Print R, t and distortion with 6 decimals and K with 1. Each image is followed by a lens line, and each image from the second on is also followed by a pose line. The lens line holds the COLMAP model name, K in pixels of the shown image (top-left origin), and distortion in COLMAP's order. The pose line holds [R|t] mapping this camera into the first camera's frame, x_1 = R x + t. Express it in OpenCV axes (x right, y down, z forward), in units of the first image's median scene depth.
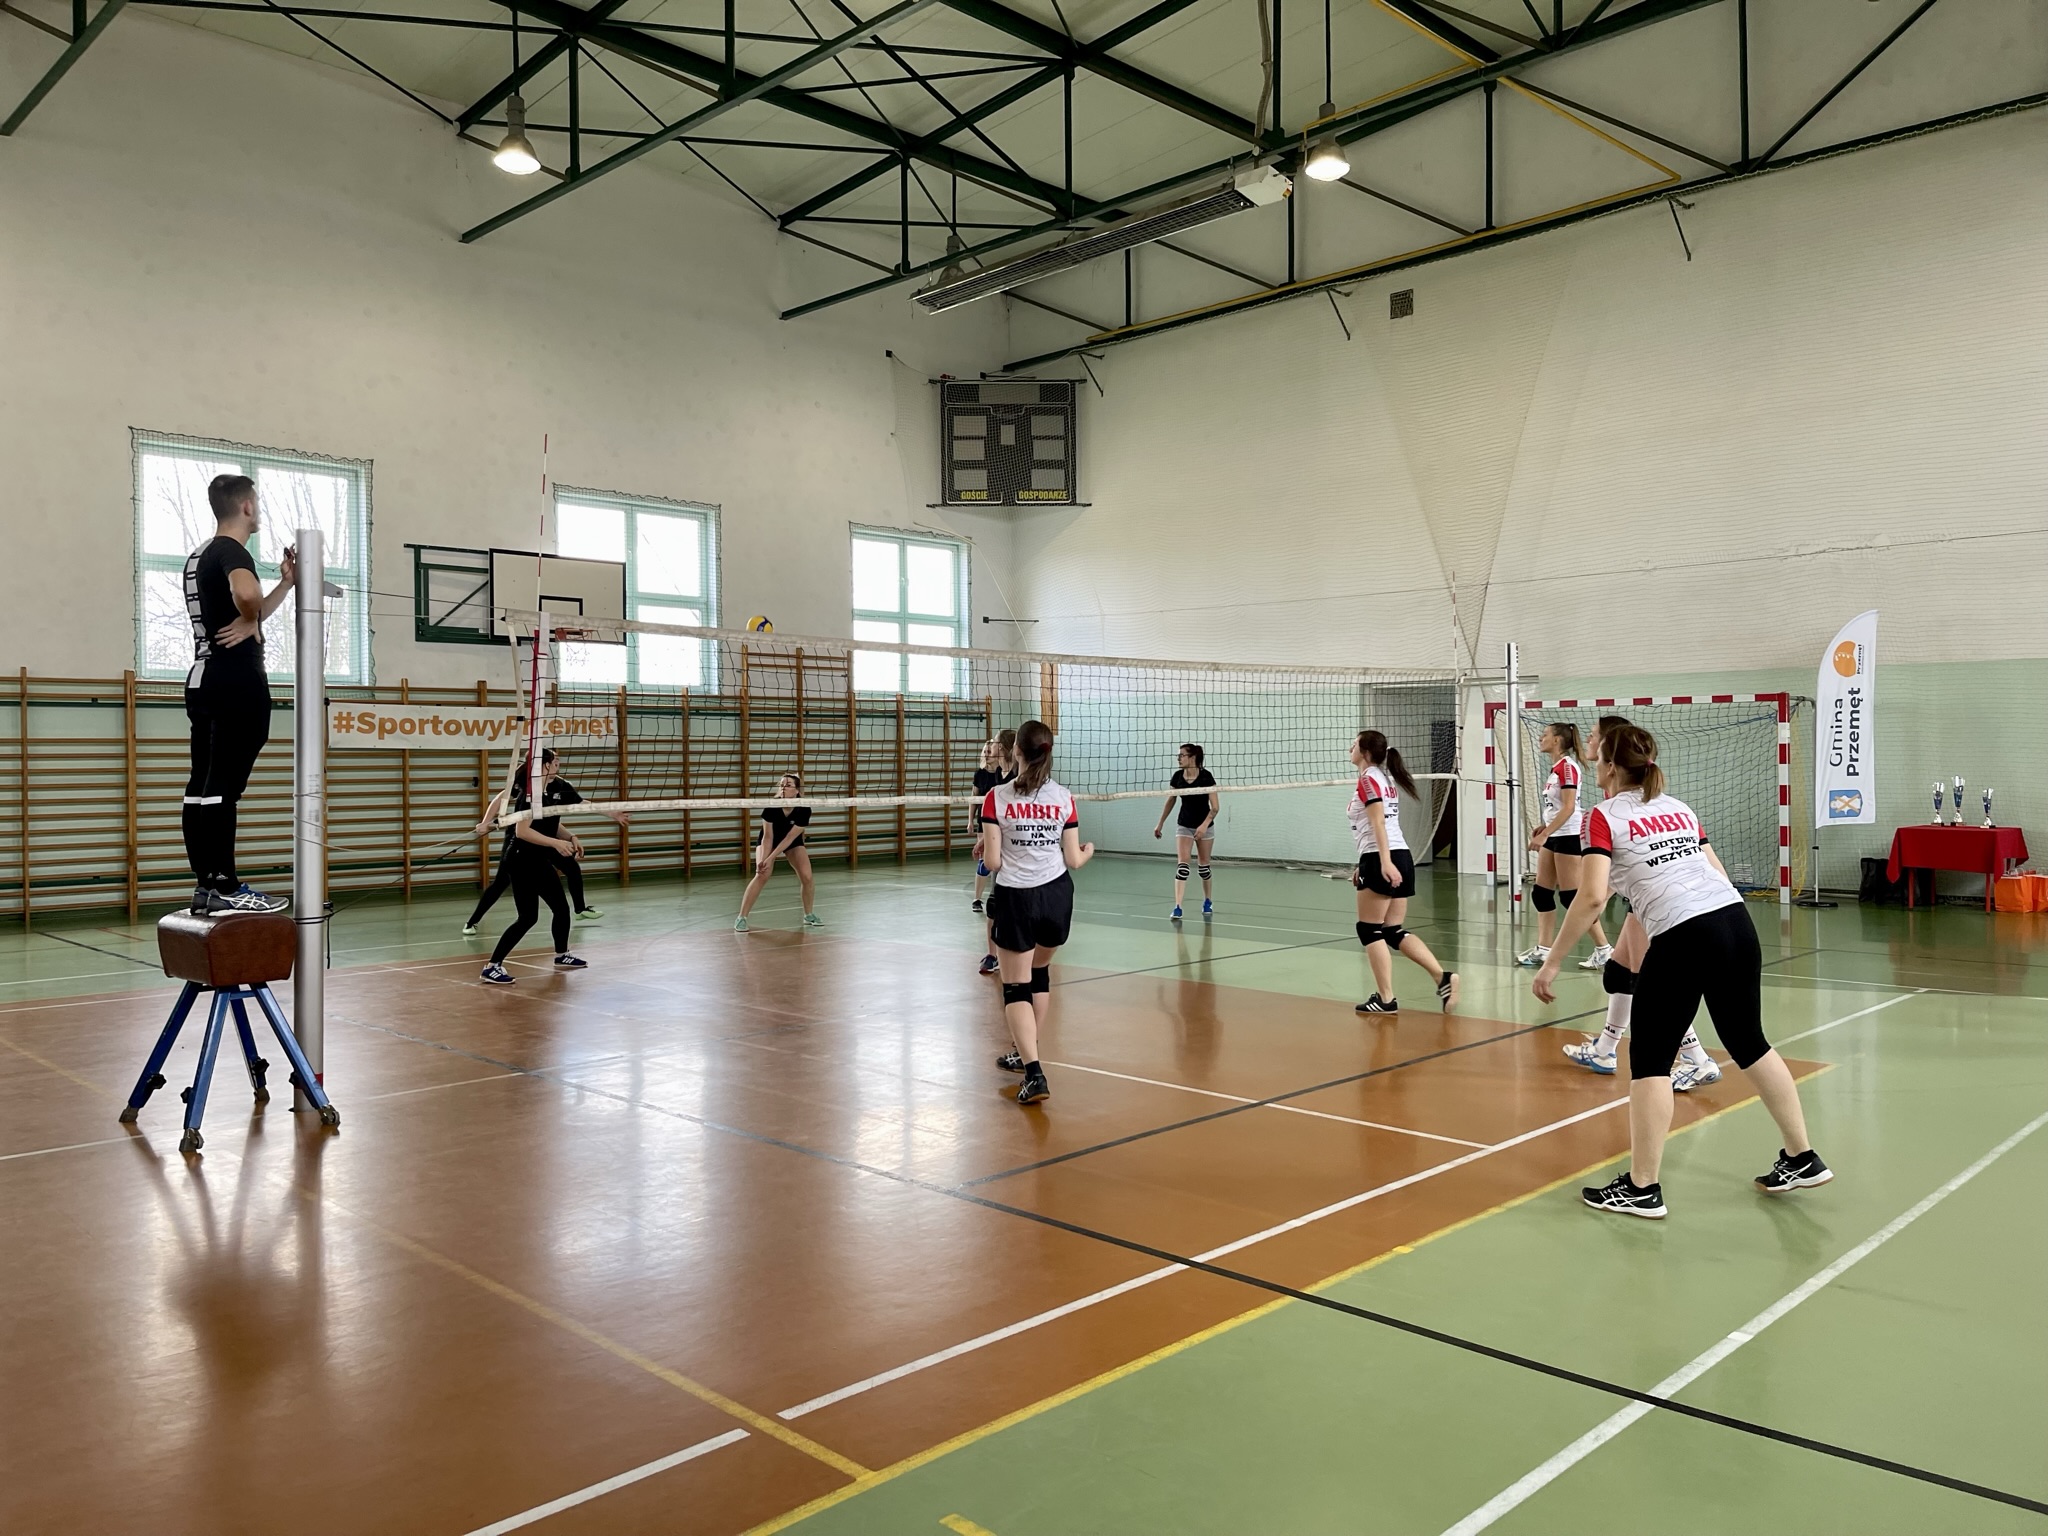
lens RADIAL K [[1600.3, 0, 1024.0], [0, 1600.3, 768.0], [0, 0, 1]] dist [0.036392, 0.004770]
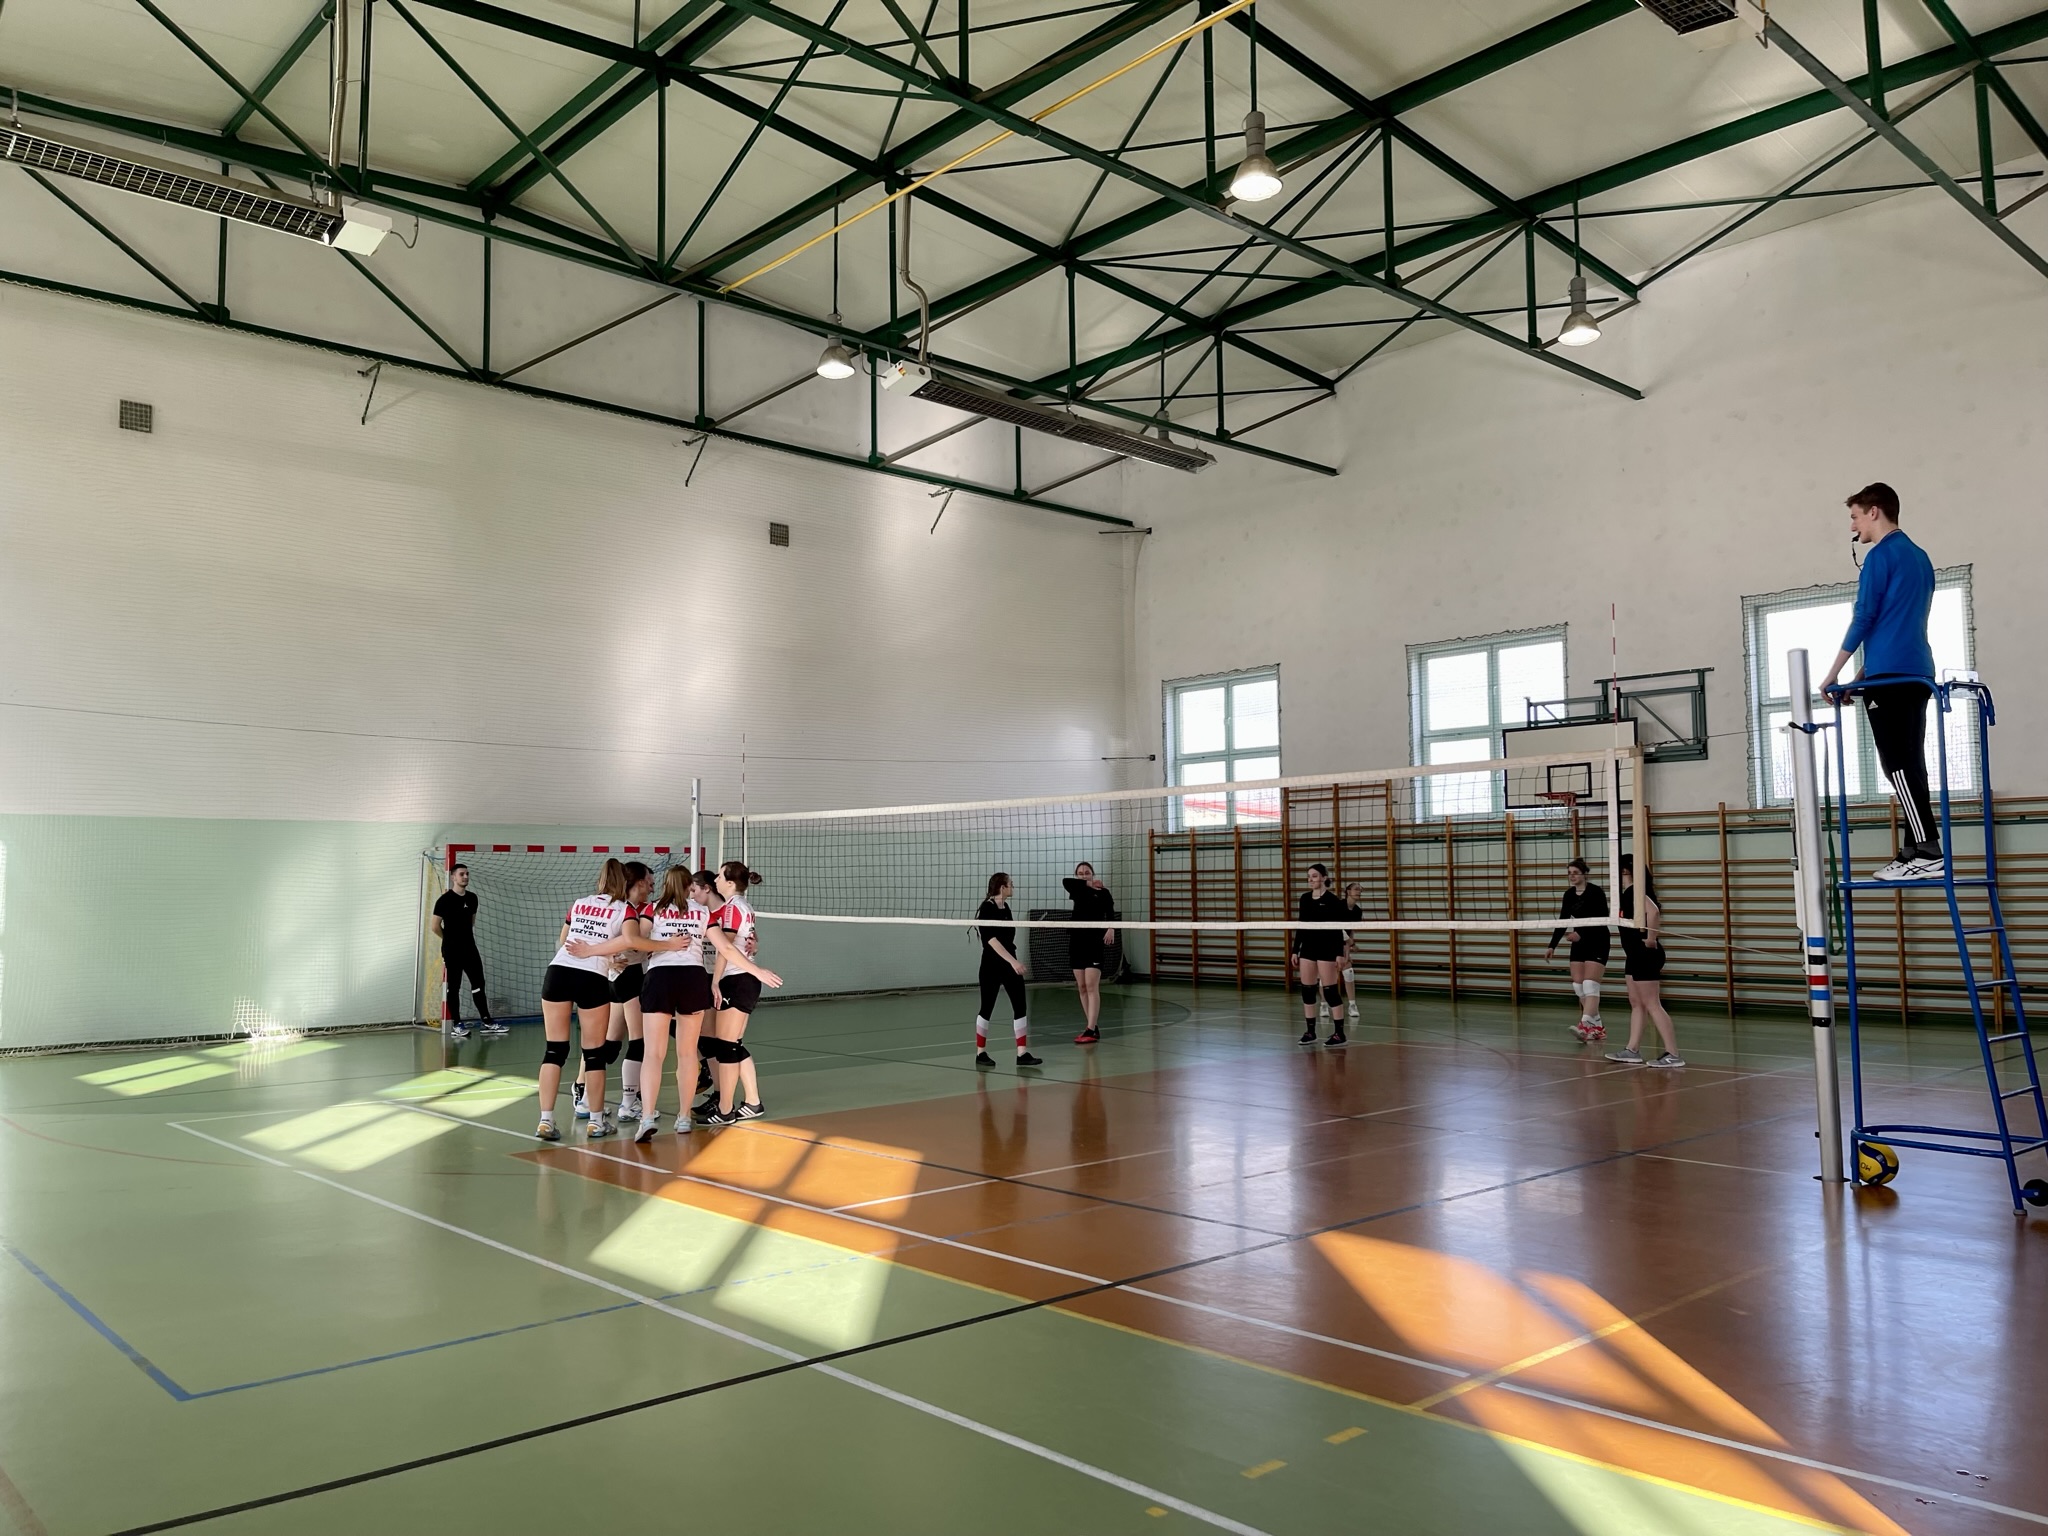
lens RADIAL K [[1514.4, 0, 1024.0], [0, 1514.4, 768.0], [0, 0, 1]] dist [-0.040100, -0.000423]
pose [[-0.045395, -0.068192, -0.996639, 1.530139], [-0.000852, 0.997670, -0.068223, -0.026843], [0.998969, -0.002248, -0.045348, 1.489654]]
